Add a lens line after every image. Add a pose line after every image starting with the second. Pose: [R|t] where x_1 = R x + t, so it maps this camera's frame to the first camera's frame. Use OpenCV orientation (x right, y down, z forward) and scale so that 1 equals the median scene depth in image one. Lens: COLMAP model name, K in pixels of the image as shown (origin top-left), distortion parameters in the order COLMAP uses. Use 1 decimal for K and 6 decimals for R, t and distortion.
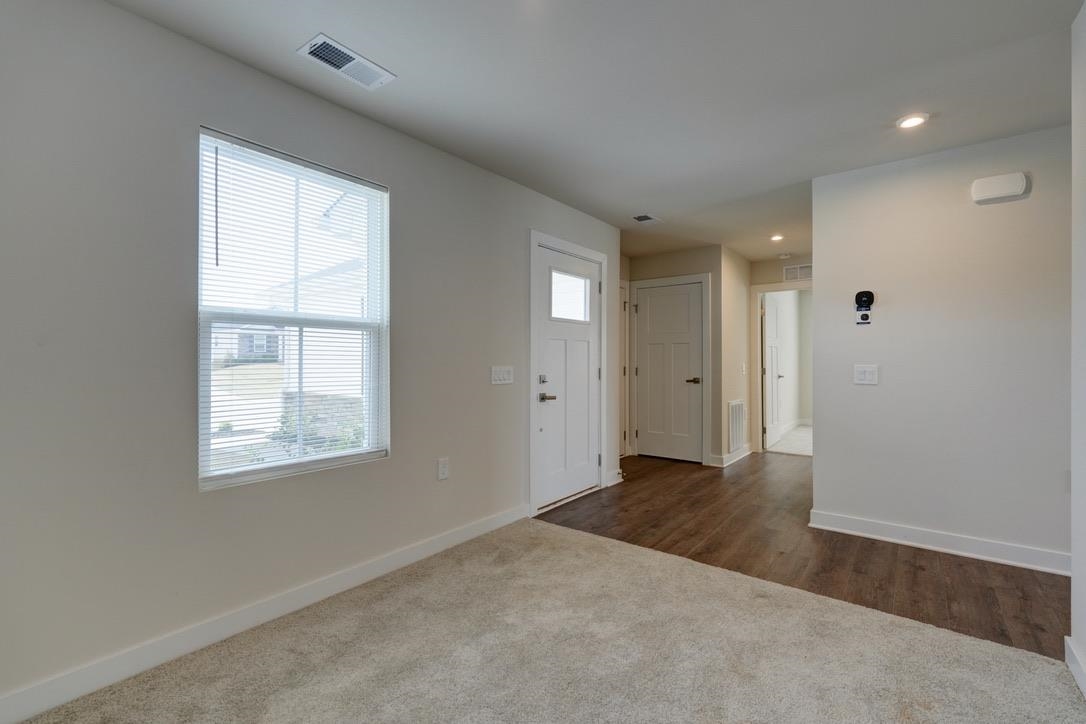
lens RADIAL K [[475.0, 0, 543.0], [0, 475.0, 362.0], [0, 0, 1]] dist [0.002039, 0.000559]
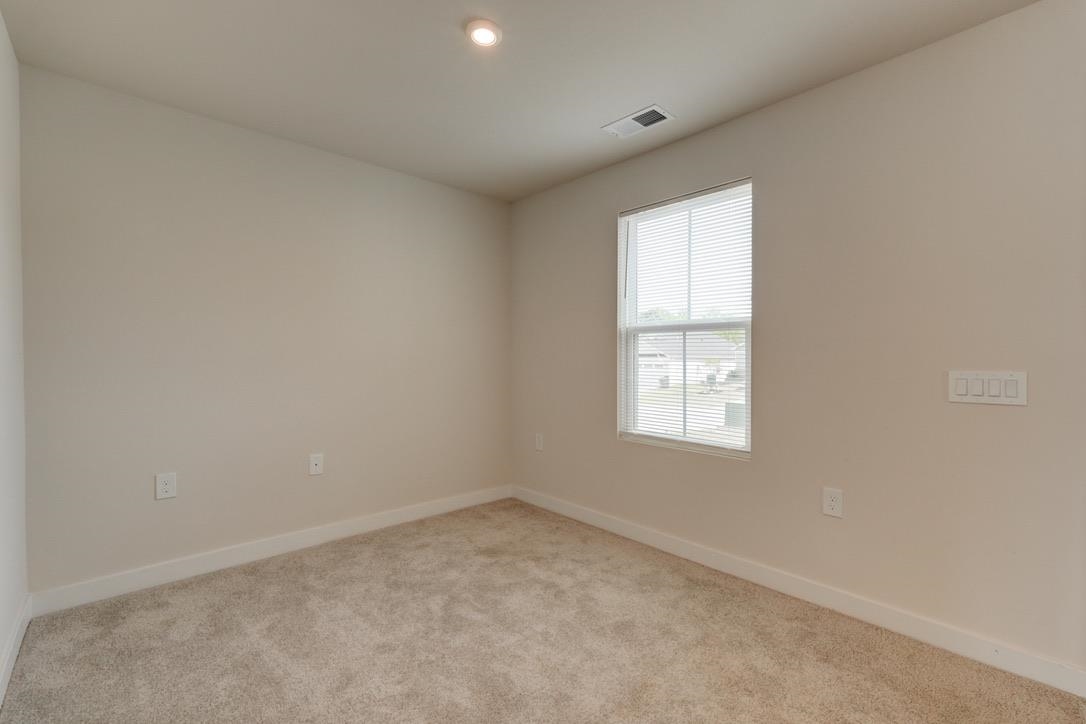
lens RADIAL K [[475.0, 0, 543.0], [0, 475.0, 362.0], [0, 0, 1]] dist [0.002039, 0.000559]
pose [[-0.164639, 0.011780, -0.986284, 0.700452], [-0.004763, 0.999908, 0.012738, -0.007851], [0.986342, 0.006794, -0.164568, 0.761450]]
